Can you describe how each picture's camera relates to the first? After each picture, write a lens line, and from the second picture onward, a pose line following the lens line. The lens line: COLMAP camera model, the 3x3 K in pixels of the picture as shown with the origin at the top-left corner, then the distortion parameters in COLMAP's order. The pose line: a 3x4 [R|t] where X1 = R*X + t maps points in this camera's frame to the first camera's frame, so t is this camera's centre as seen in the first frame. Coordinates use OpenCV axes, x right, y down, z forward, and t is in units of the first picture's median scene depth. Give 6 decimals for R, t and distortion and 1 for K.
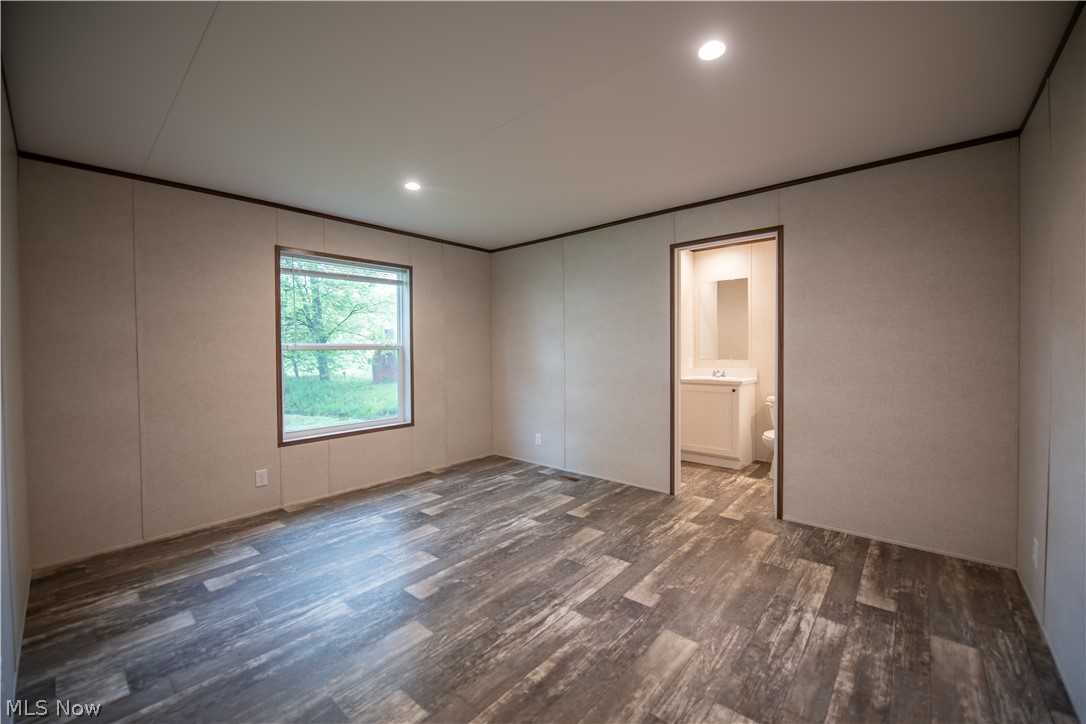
lens RADIAL K [[431.8, 0, 546.0], [0, 431.8, 357.9], [0, 0, 1]] dist [-0.014342, -0.000929]
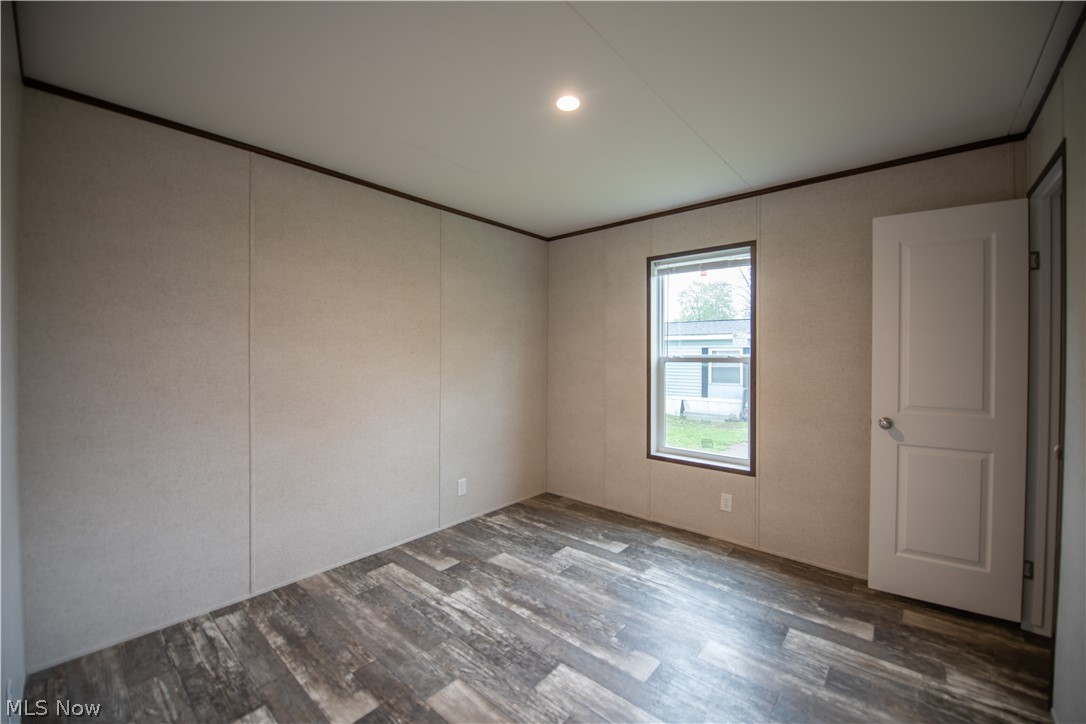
lens RADIAL K [[434.0, 0, 546.0], [0, 434.0, 361.0], [0, 0, 1]] dist [-0.010950, -0.002133]
pose [[-0.001133, -0.001836, 0.999998, -1.037916], [0.015215, 0.999883, 0.001853, -0.037108], [-0.999884, 0.015217, -0.001105, 1.101026]]
